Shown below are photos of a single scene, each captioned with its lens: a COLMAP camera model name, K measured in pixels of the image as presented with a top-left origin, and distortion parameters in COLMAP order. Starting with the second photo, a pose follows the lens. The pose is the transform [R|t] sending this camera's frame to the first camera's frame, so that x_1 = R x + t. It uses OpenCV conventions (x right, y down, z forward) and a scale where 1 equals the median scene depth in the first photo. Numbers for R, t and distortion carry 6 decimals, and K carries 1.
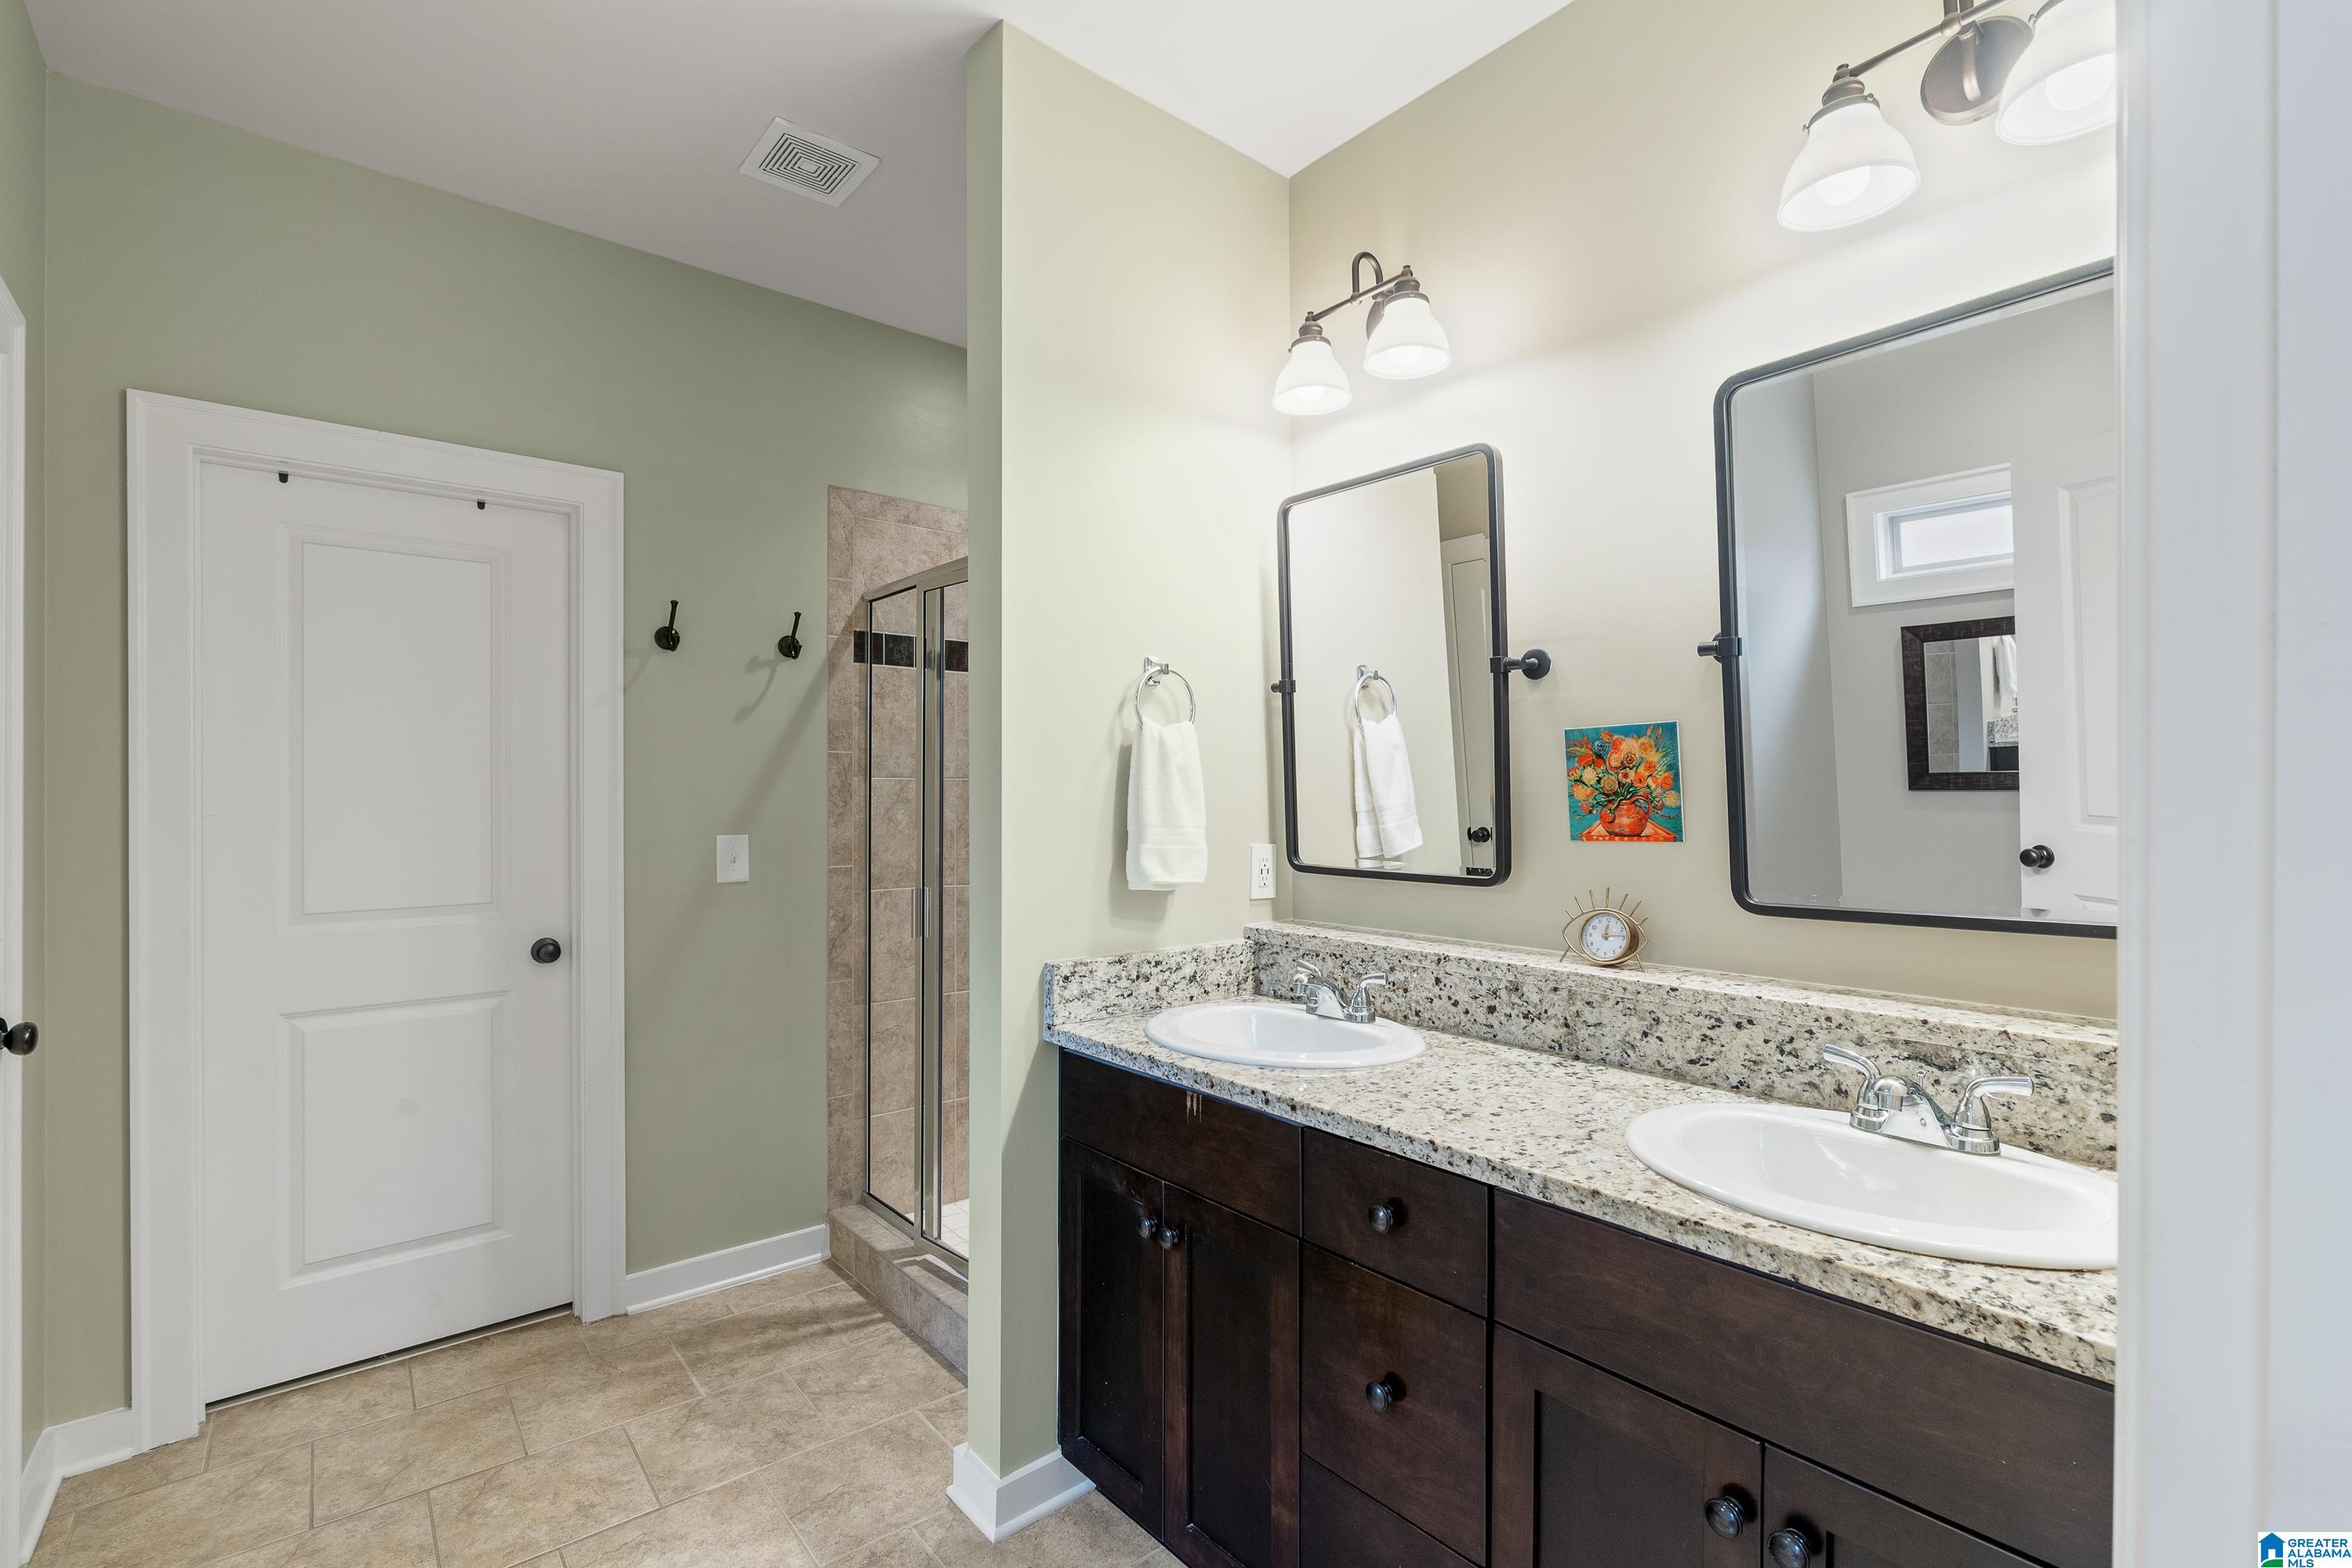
lens RADIAL K [[1087.7, 0, 1175.0], [0, 1087.7, 780.8], [0, 0, 1]] dist [-0.006841, 0.002109]
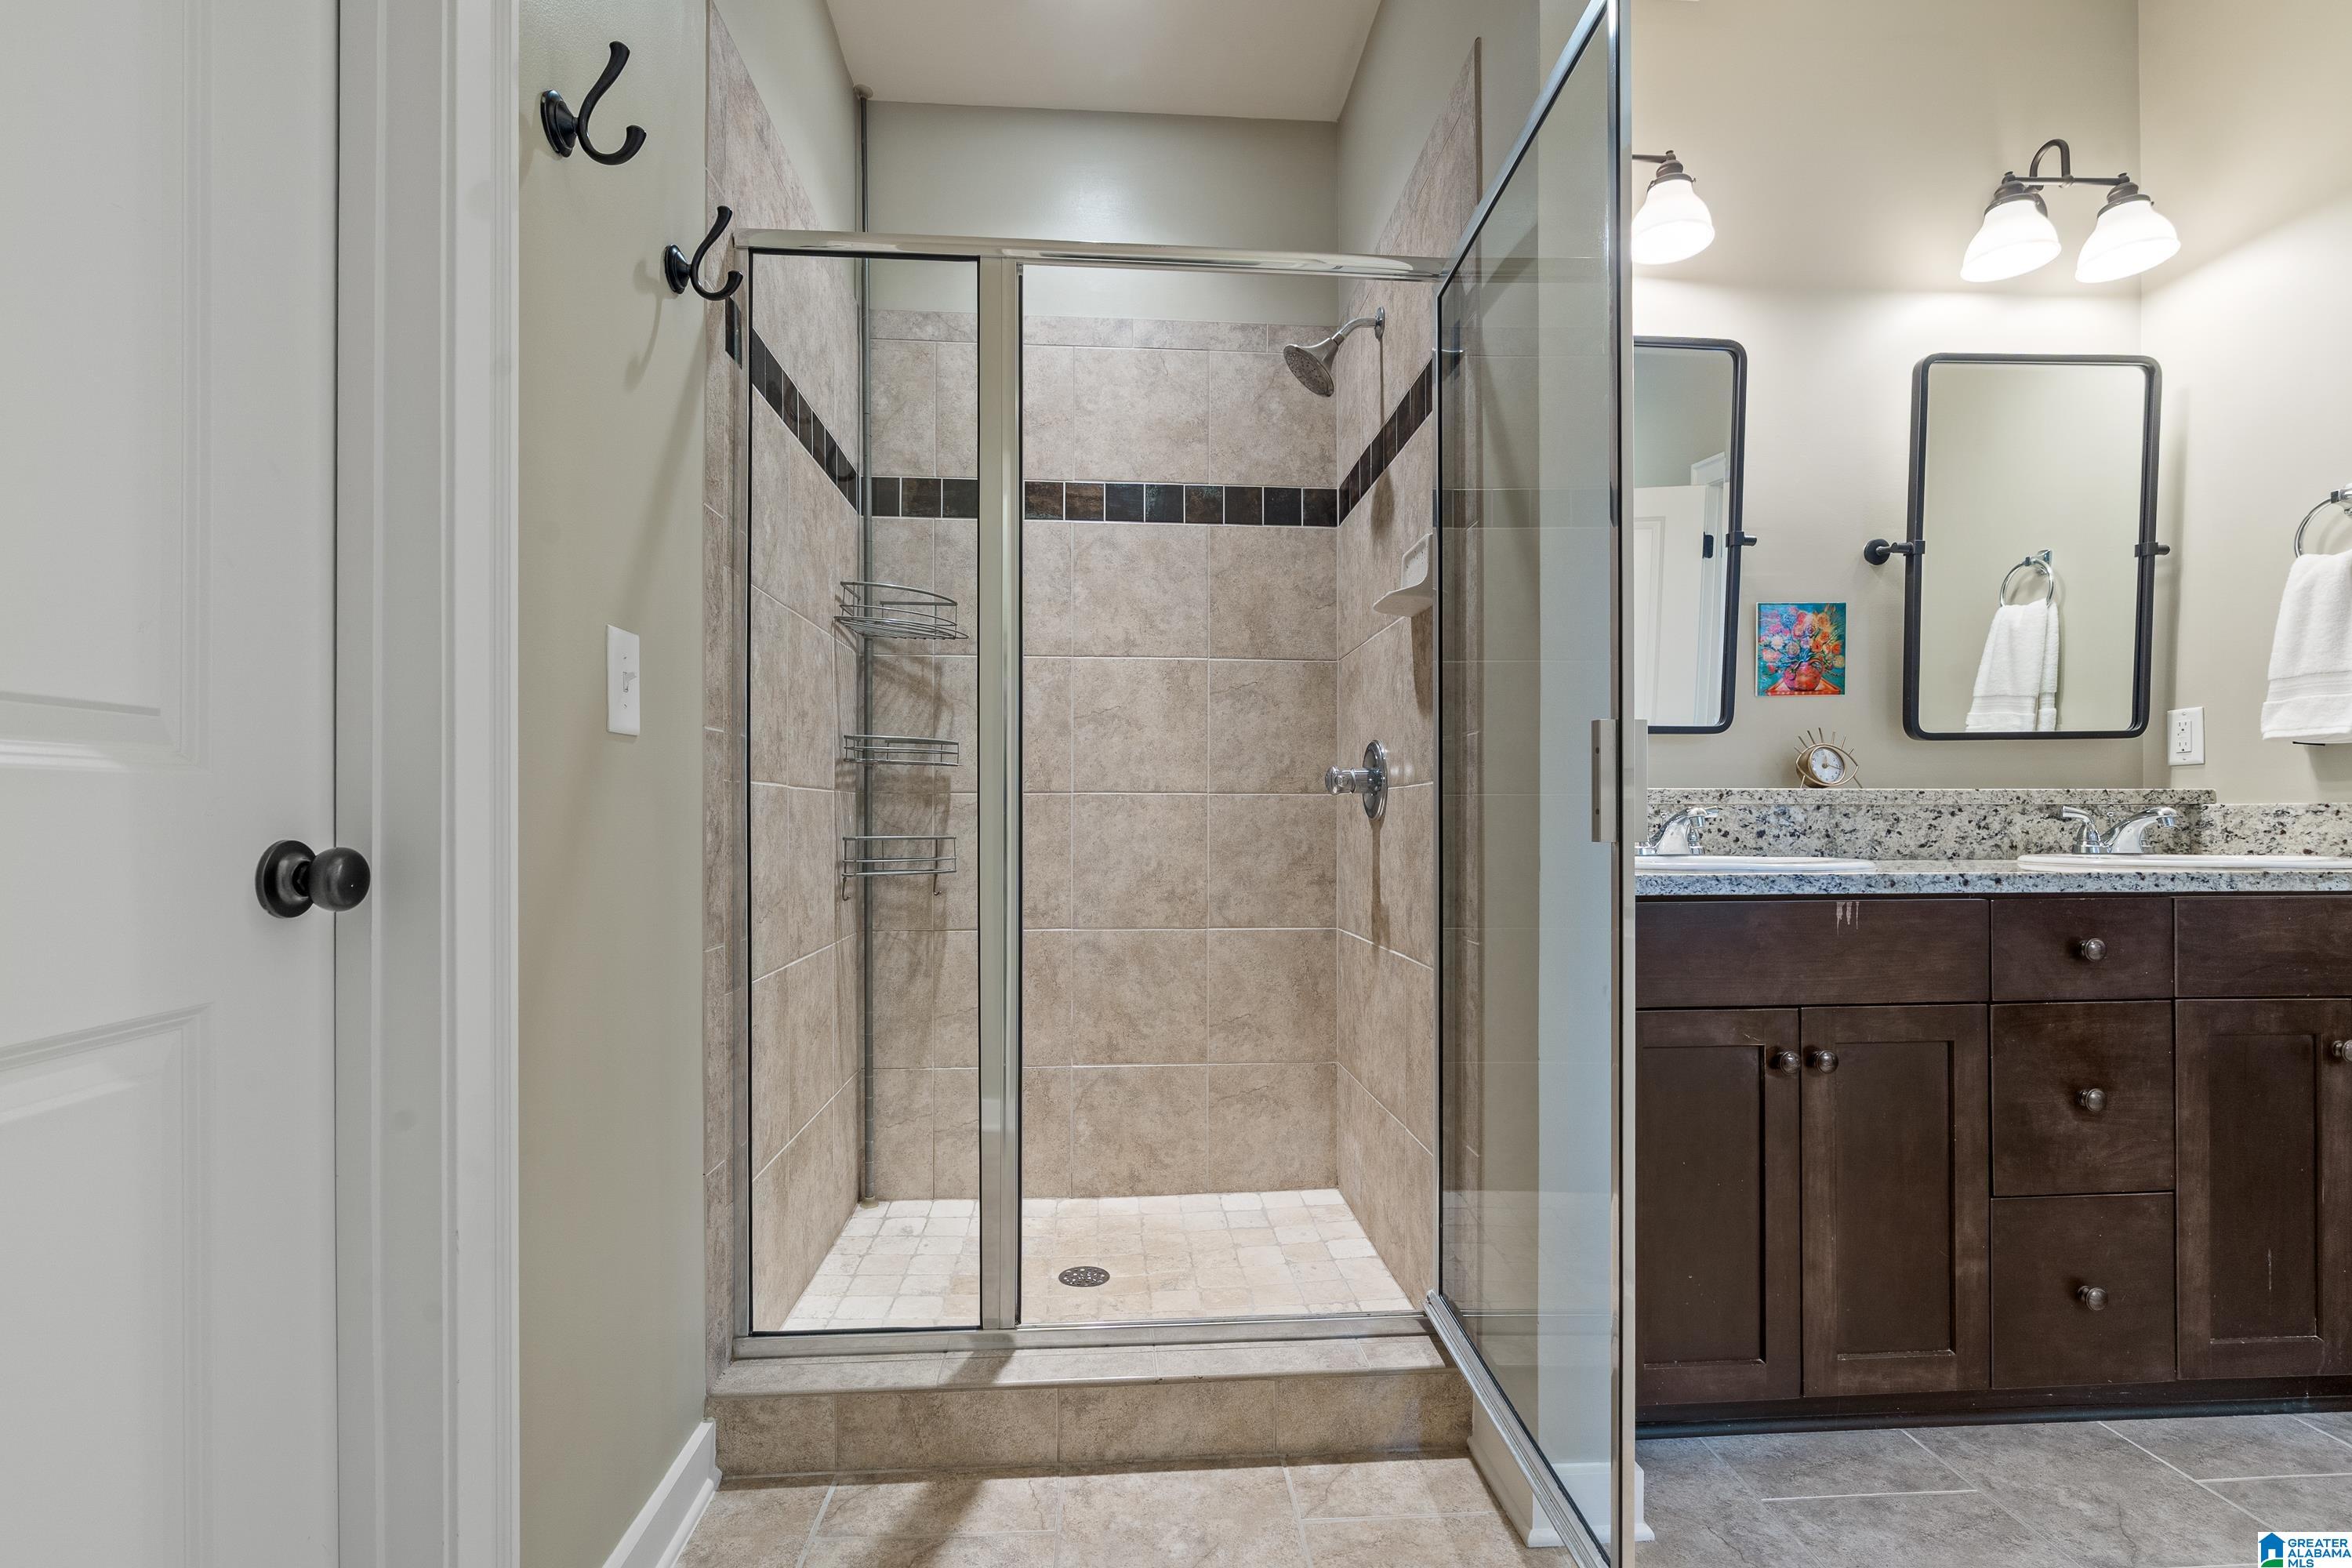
lens RADIAL K [[1087.7, 0, 1182.2], [0, 1087.7, 804.7], [0, 0, 1]] dist [-0.006841, 0.002109]
pose [[0.568082, 0.009712, 0.822915, -1.073707], [-0.008532, 0.999946, -0.005912, 0.204481], [-0.822928, -0.003662, 0.568134, 0.907640]]
